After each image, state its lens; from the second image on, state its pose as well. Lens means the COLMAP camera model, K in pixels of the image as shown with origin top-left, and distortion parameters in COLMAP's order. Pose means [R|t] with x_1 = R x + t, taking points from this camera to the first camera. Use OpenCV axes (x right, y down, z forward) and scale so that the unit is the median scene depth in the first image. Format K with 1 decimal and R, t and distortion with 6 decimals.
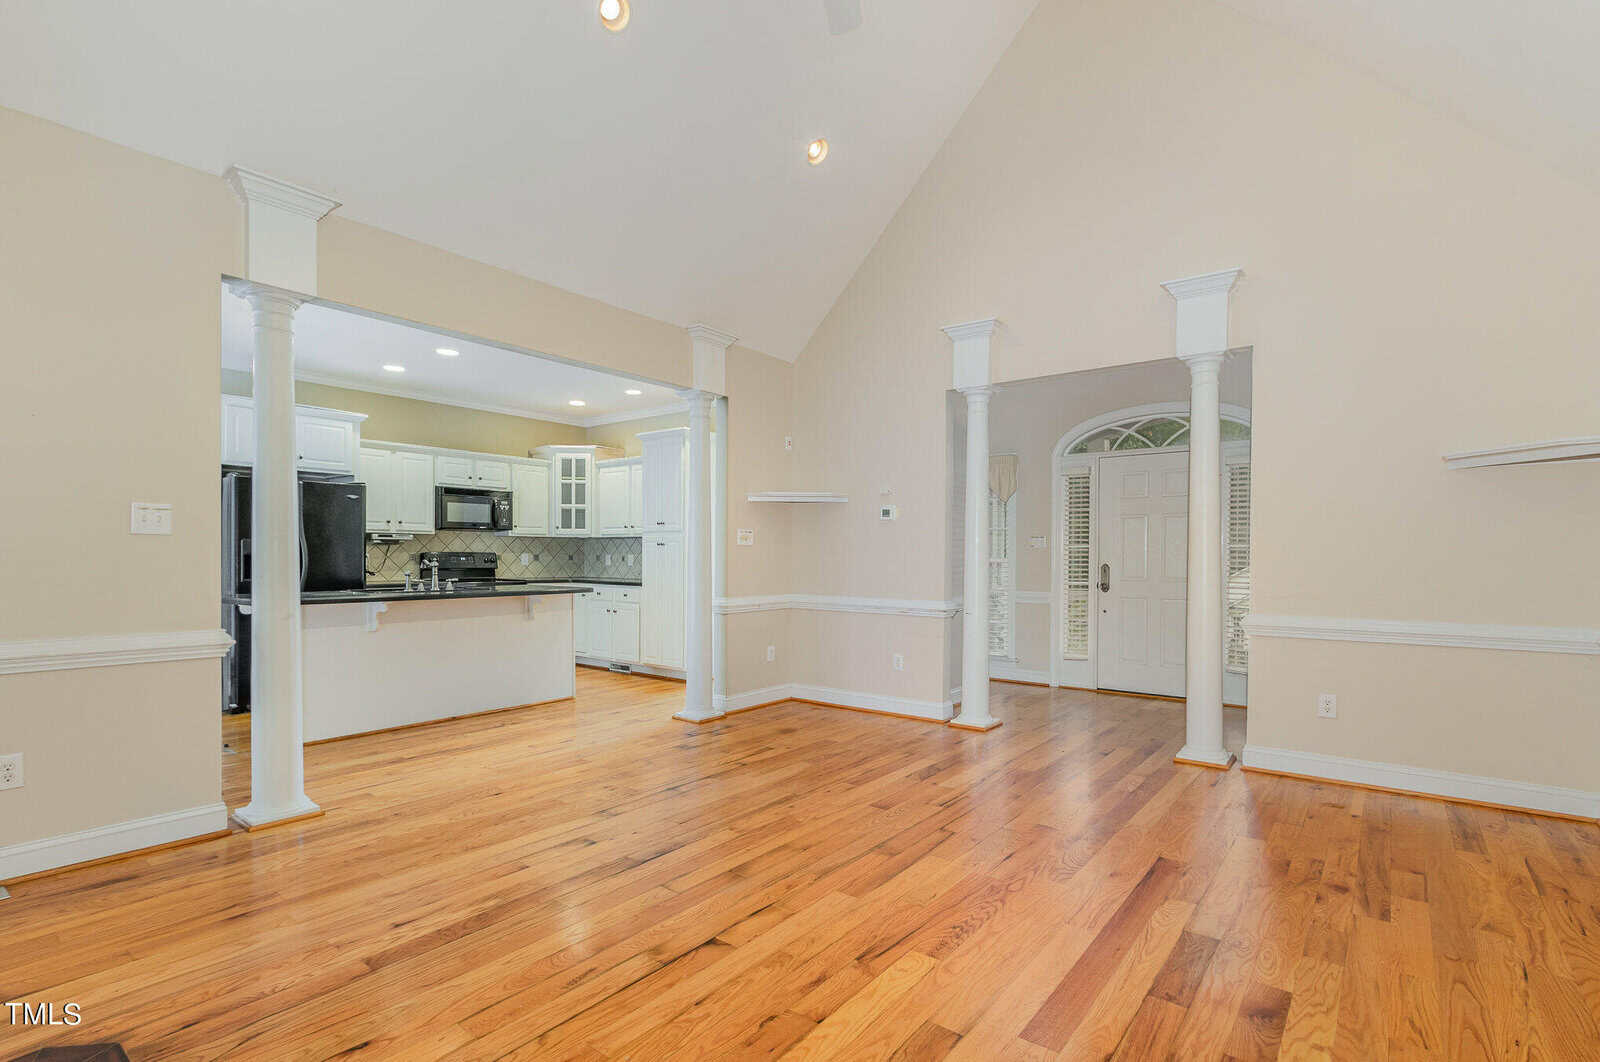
lens RADIAL K [[762.3, 0, 808.0], [0, 762.3, 566.1], [0, 0, 1]] dist [0.002533, -0.000414]
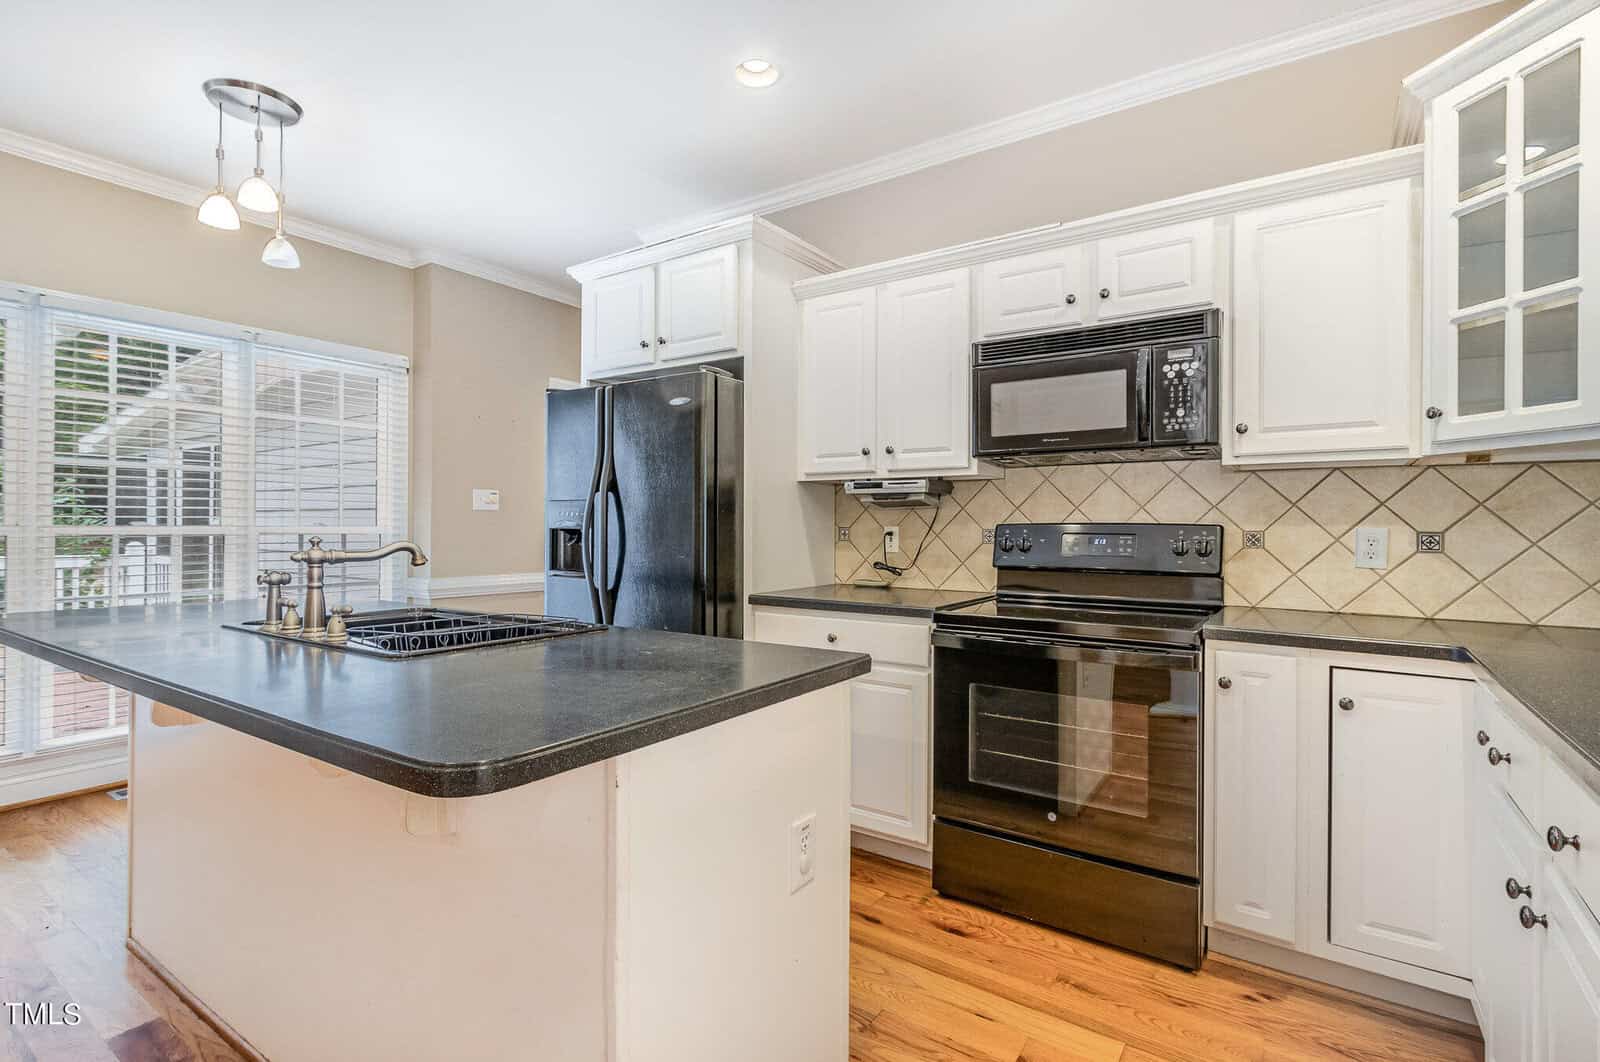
lens RADIAL K [[746.3, 0, 800.0], [0, 746.3, 531.0], [0, 0, 1]] dist [0.005671, 0.000745]
pose [[0.055669, 0.003305, -0.998444, -0.121539], [-0.018793, 0.999821, 0.002262, -0.012790], [0.998272, 0.018638, 0.055721, 0.866660]]
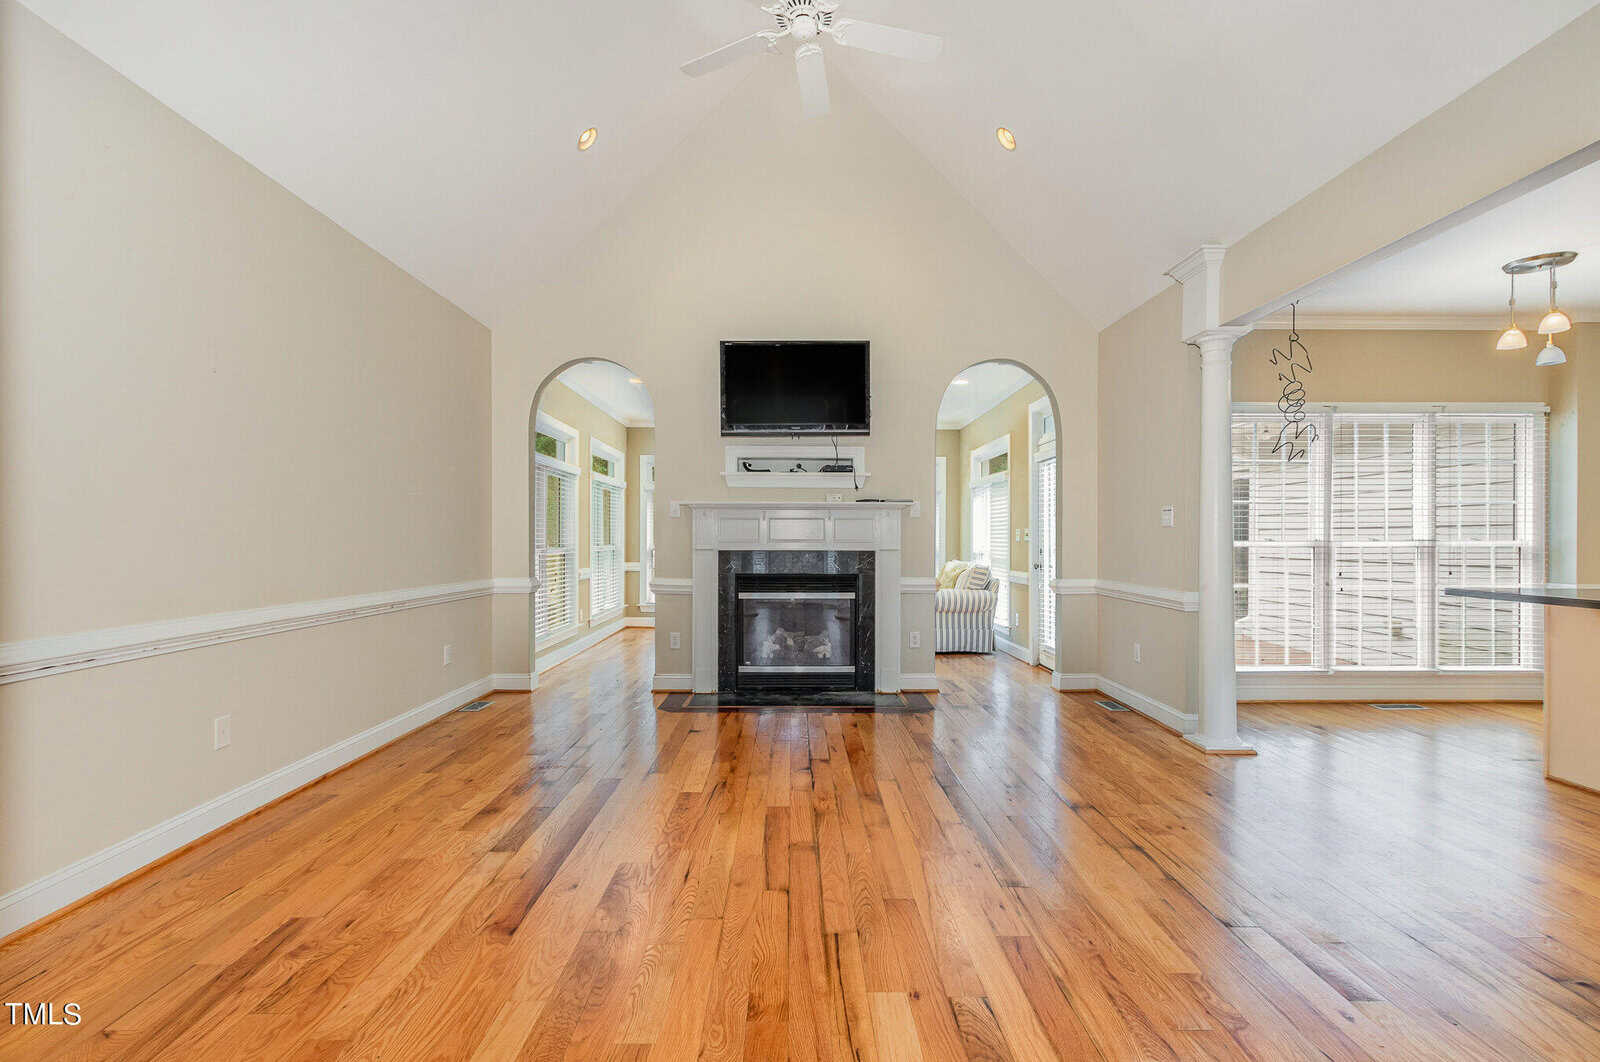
lens RADIAL K [[746.3, 0, 800.0], [0, 746.3, 531.0], [0, 0, 1]] dist [0.005671, 0.000745]
pose [[-0.787598, -0.011122, -0.616089, 0.283506], [-0.012645, 0.999918, -0.001886, -0.008405], [0.616059, 0.006305, -0.787674, 0.714251]]
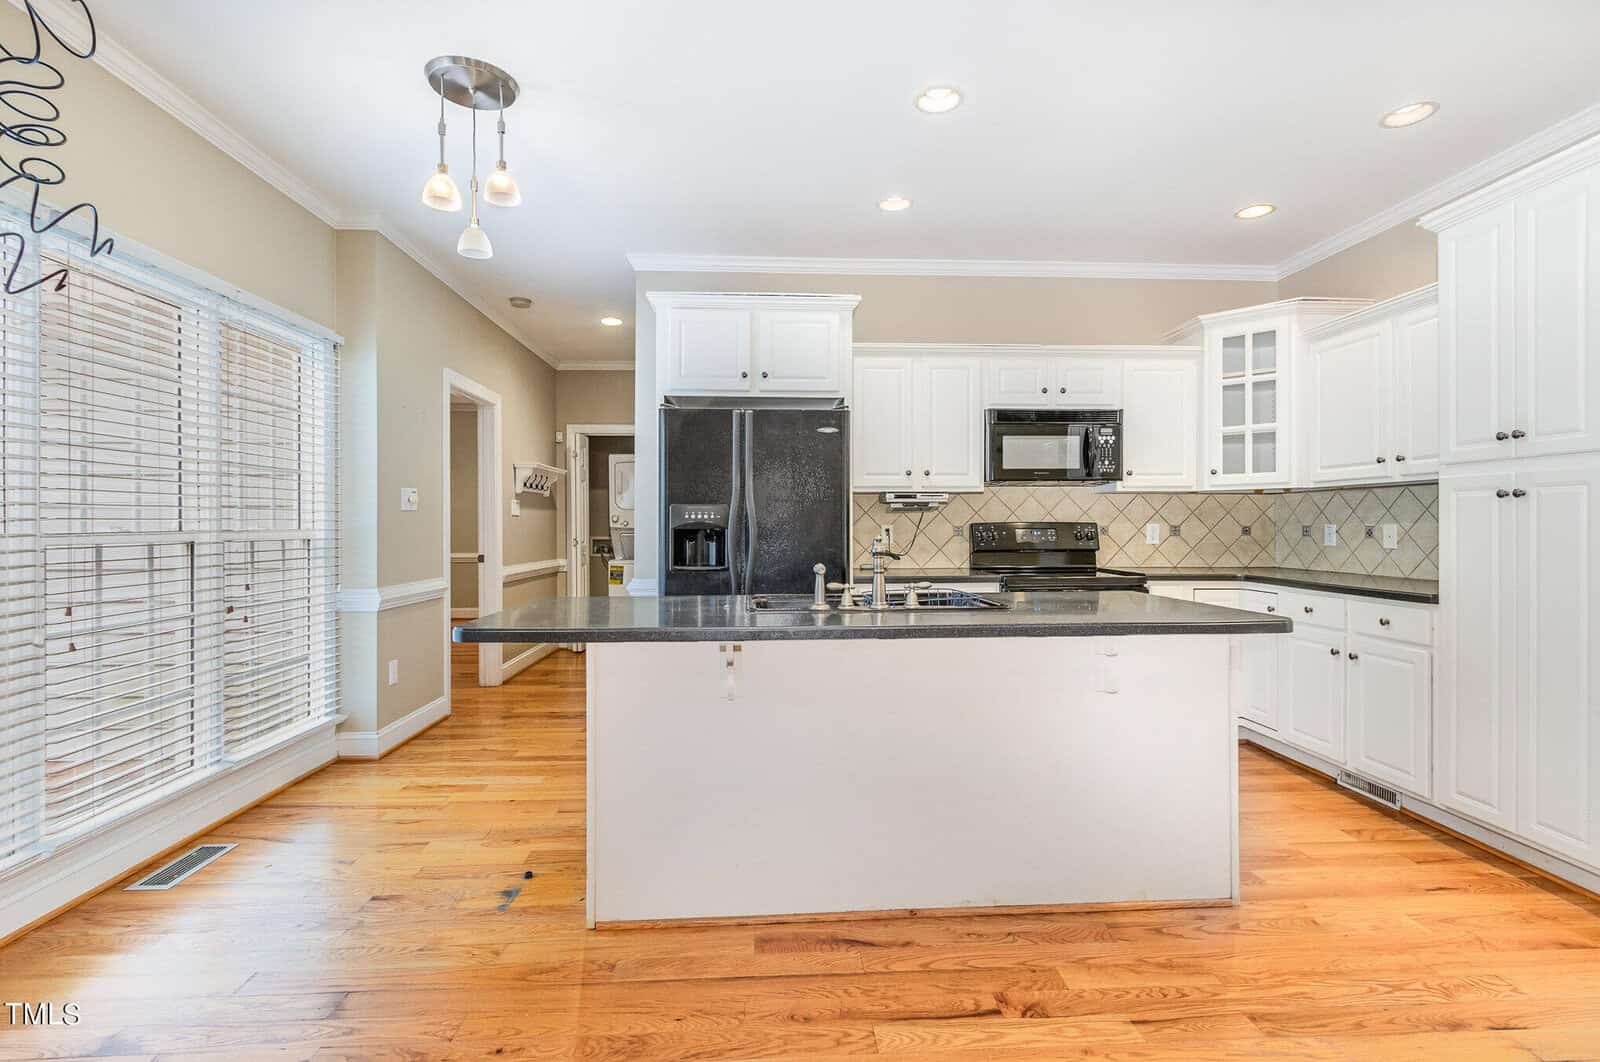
lens RADIAL K [[746.3, 0, 800.0], [0, 746.3, 531.0], [0, 0, 1]] dist [0.005671, 0.000745]
pose [[0.653640, -0.000115, -0.756806, -0.140904], [-0.004604, 0.999981, -0.004128, -0.008026], [0.756792, 0.006183, 0.653627, 0.499633]]
